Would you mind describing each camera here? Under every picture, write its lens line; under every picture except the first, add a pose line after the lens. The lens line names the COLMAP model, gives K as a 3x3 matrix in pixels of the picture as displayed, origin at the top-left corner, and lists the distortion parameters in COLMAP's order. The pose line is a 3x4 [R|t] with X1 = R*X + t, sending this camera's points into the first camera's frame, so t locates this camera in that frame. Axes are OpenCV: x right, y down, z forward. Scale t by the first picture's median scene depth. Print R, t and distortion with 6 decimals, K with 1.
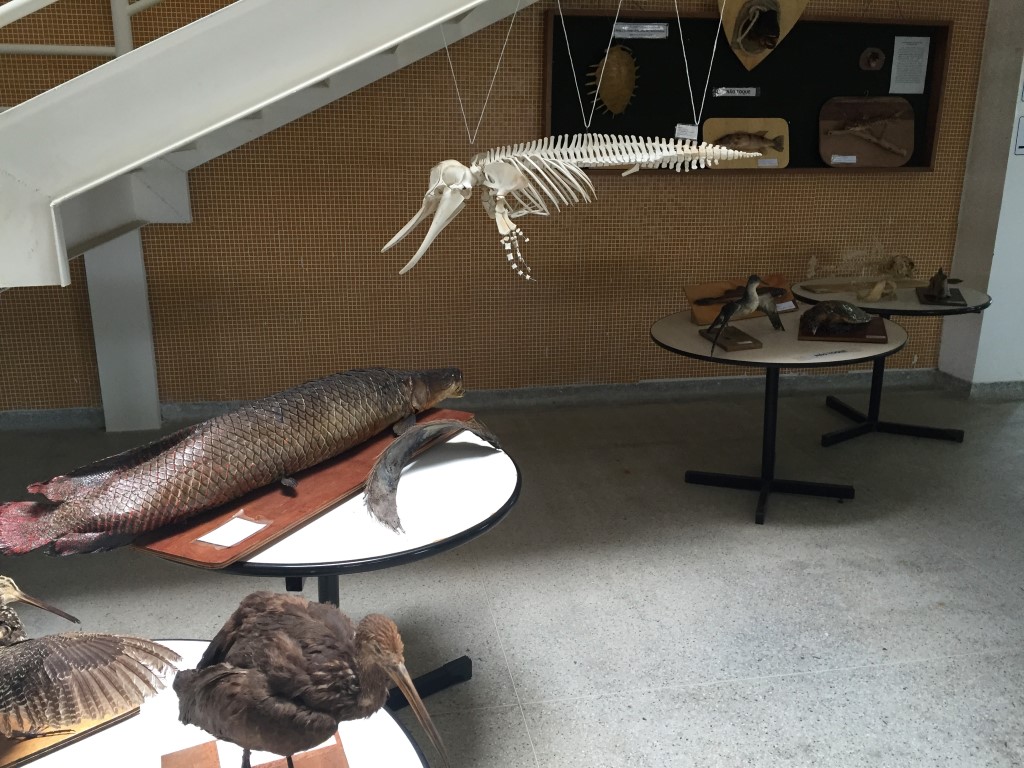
lens RADIAL K [[874.6, 0, 514.8], [0, 874.6, 381.9], [0, 0, 1]] dist [0.077896, -0.109251]
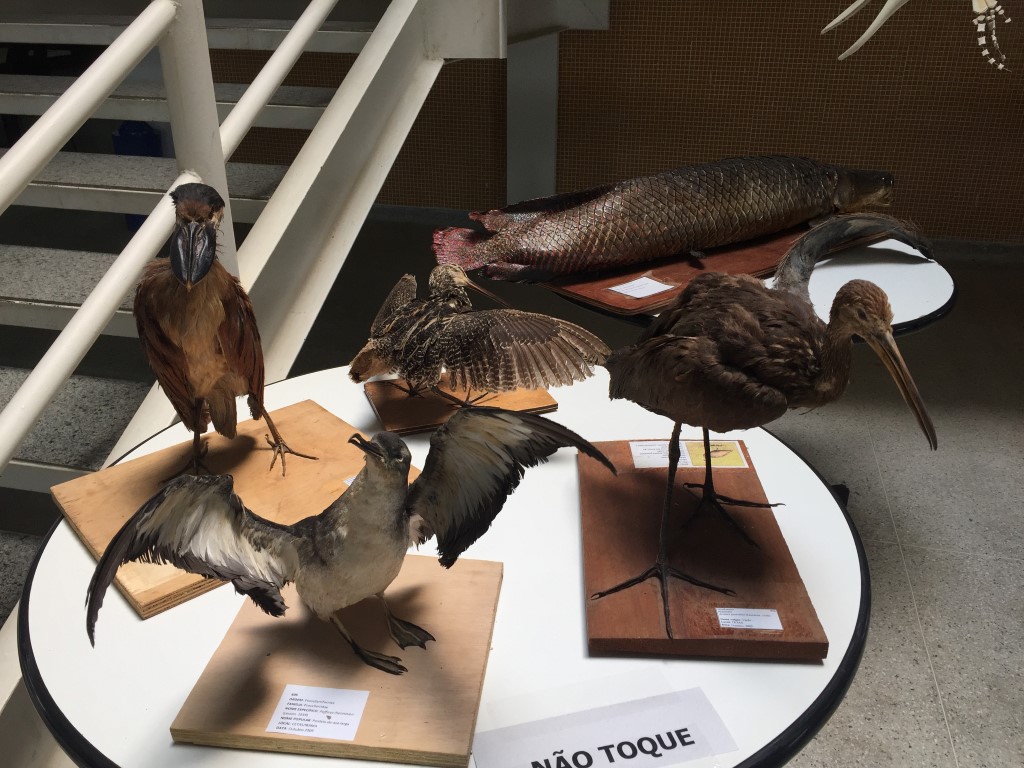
lens RADIAL K [[874.6, 0, 514.8], [0, 874.6, 381.9], [0, 0, 1]] dist [0.077896, -0.109251]
pose [[0.912535, 0.168217, -0.372803, -0.055858], [-0.111438, 0.979279, 0.169100, 0.110051], [0.393523, -0.112765, 0.912372, 0.022084]]
